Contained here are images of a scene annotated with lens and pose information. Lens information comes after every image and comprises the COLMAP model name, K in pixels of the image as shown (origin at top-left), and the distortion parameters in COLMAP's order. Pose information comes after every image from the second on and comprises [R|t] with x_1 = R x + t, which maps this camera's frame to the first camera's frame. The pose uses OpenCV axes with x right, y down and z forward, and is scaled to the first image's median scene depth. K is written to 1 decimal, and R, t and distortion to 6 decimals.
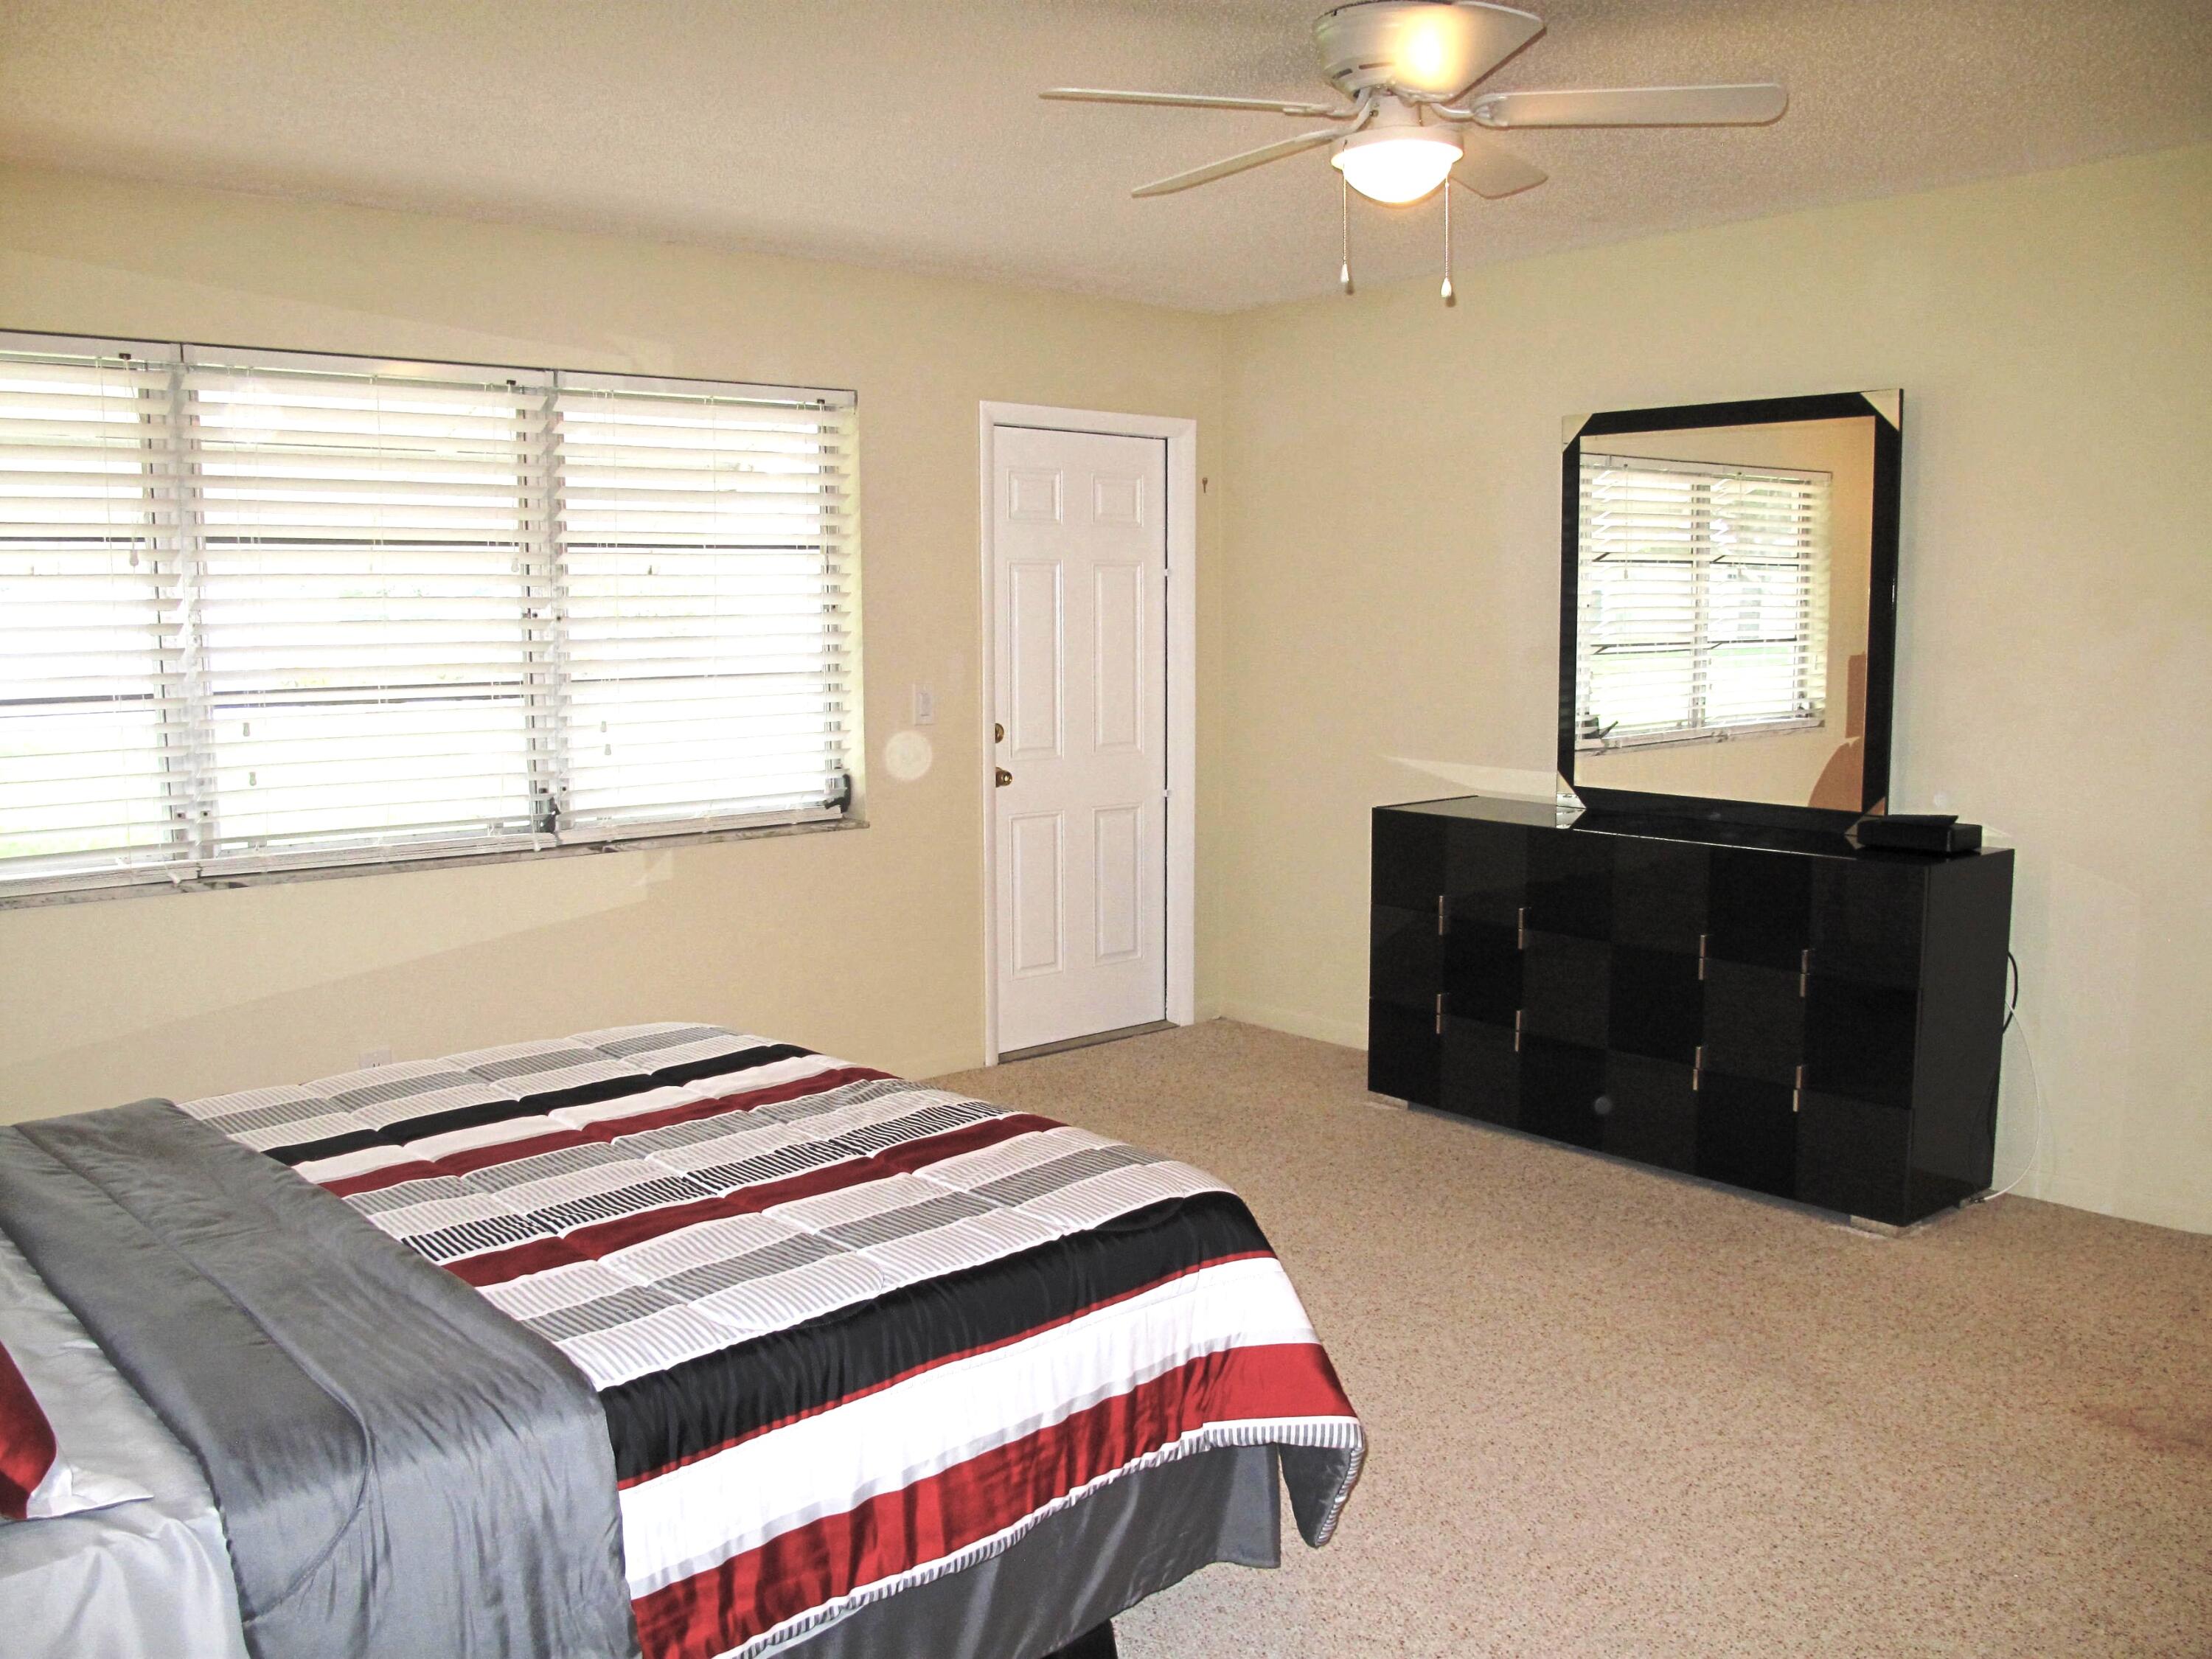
lens RADIAL K [[1848.9, 0, 1104.5], [0, 1848.9, 817.8], [0, 0, 1]] dist [-0.144260, 0.103182]
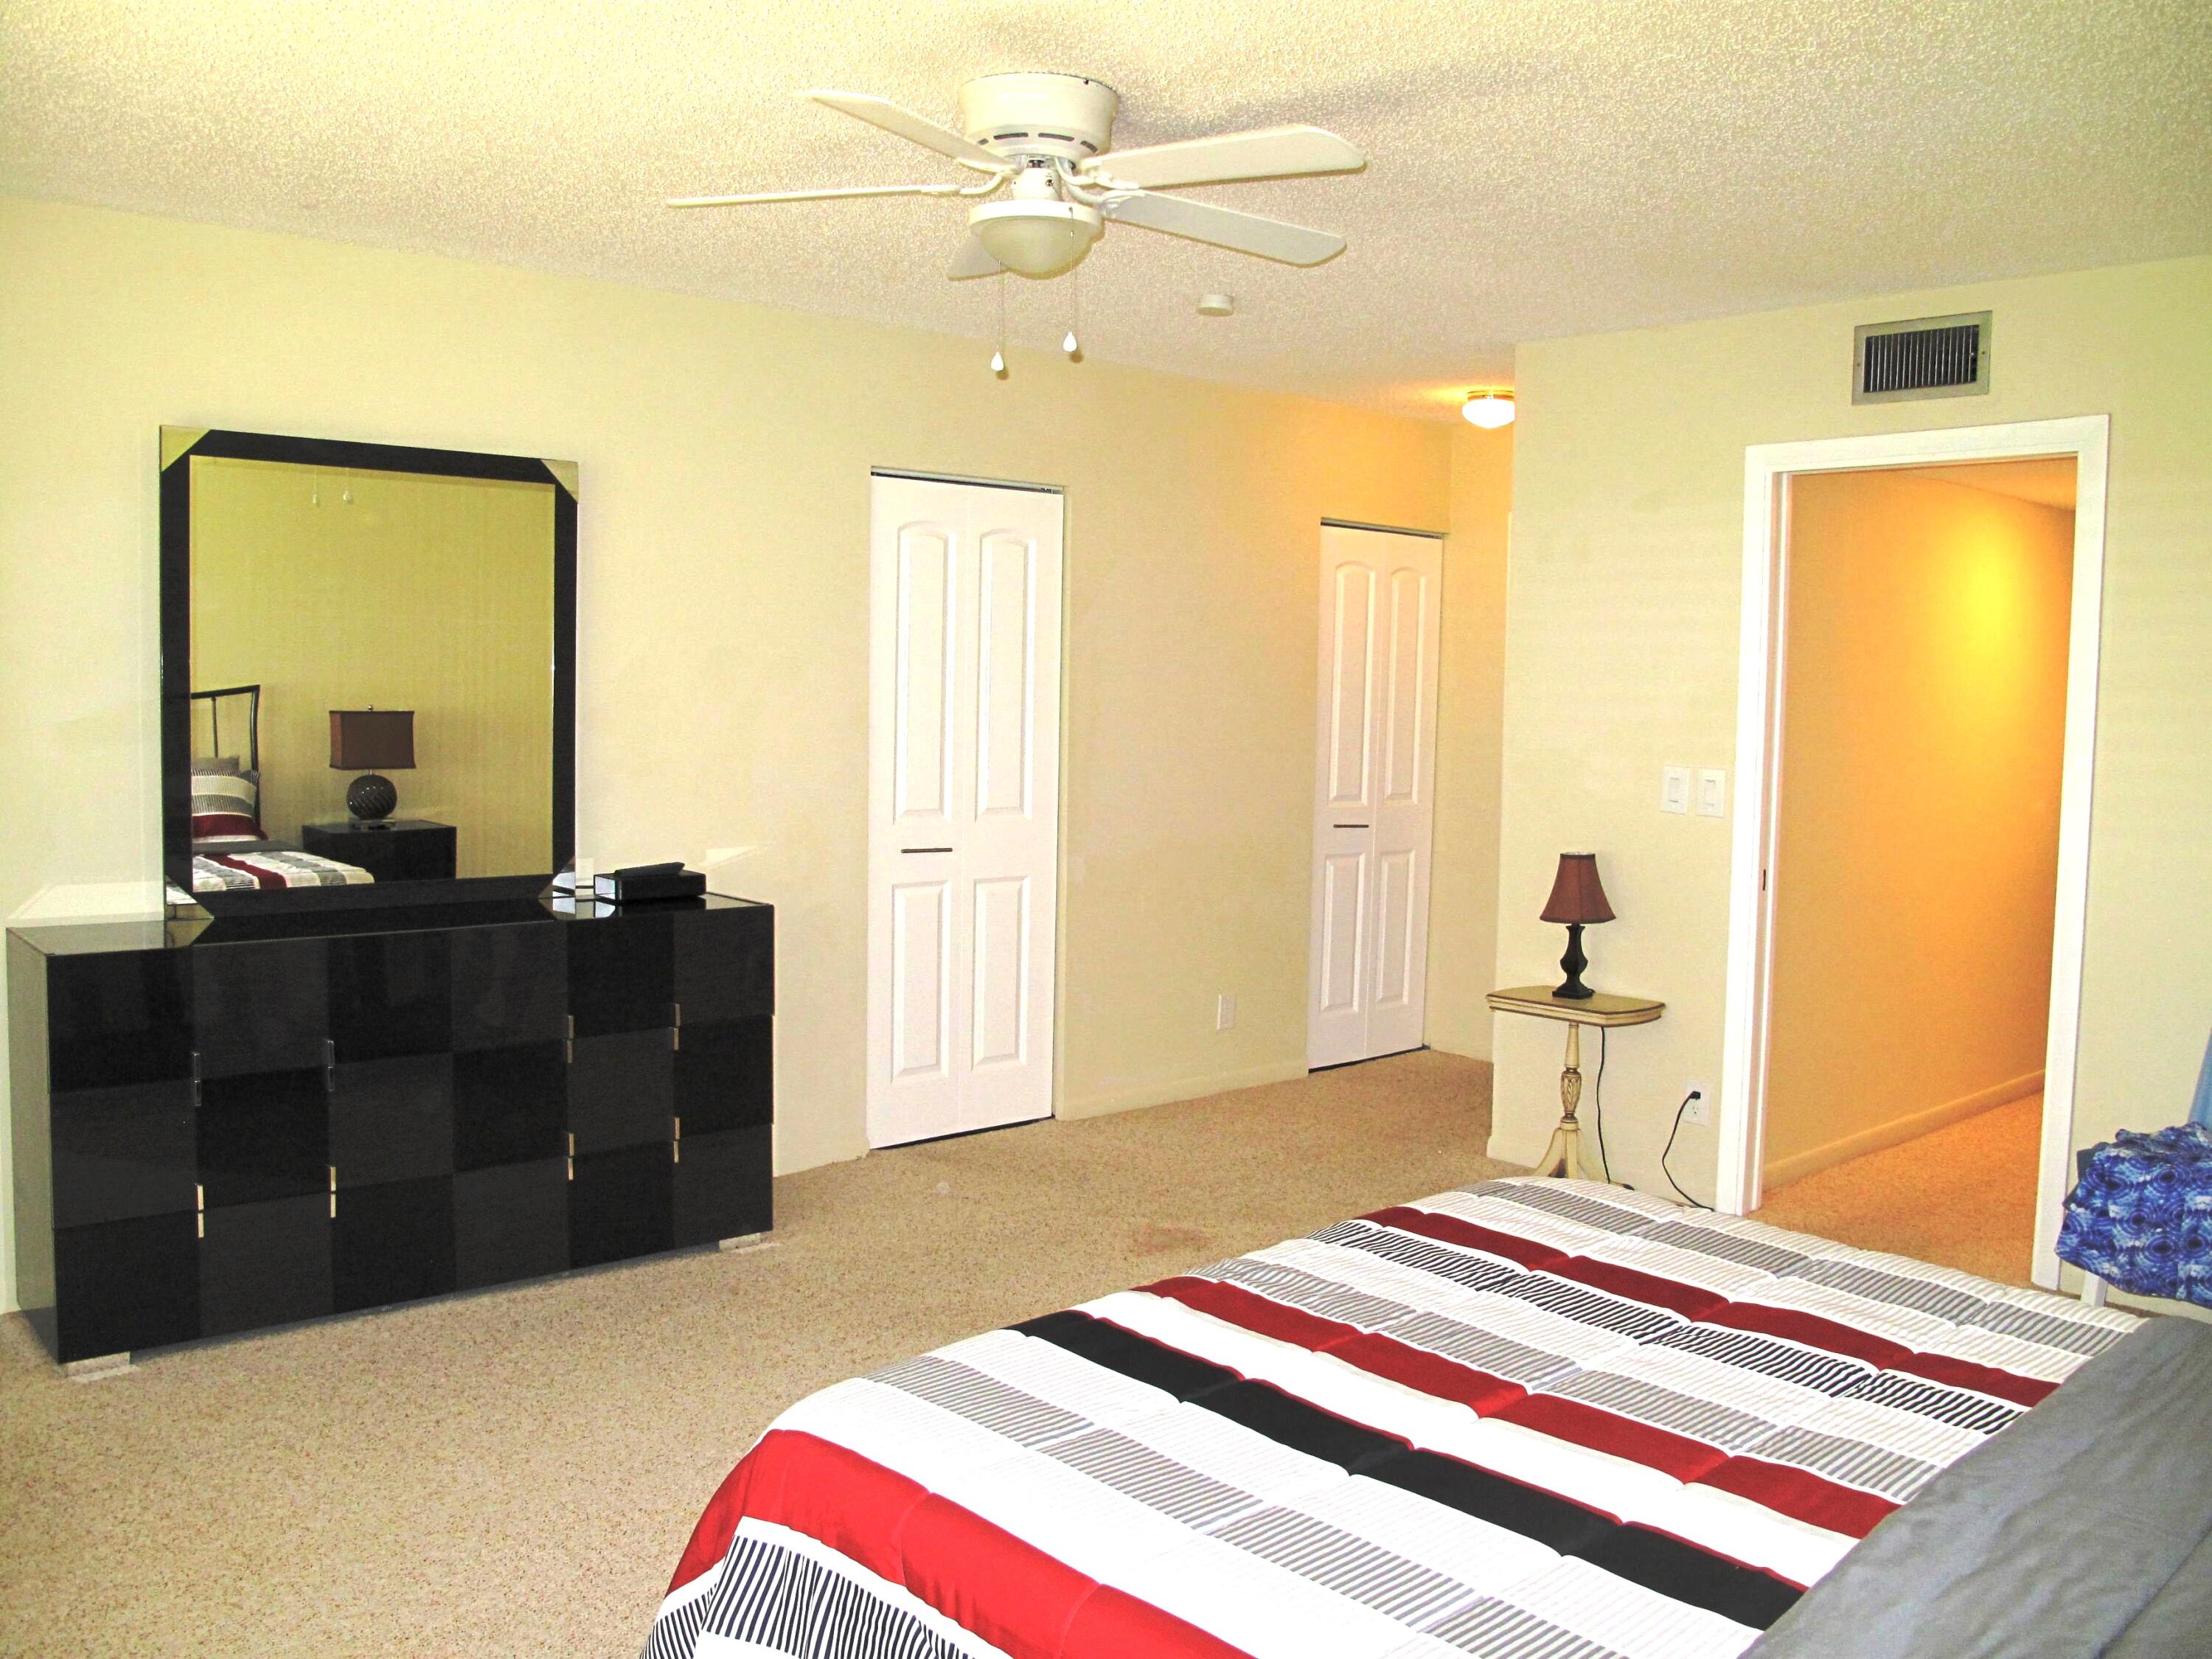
lens RADIAL K [[1848.9, 0, 1104.3], [0, 1848.9, 826.5], [0, 0, 1]] dist [-0.144260, 0.103182]
pose [[-0.020820, -0.071251, 0.997241, -0.538858], [0.092845, 0.993009, 0.072887, -0.067422], [-0.995463, 0.094107, -0.014059, 0.628282]]
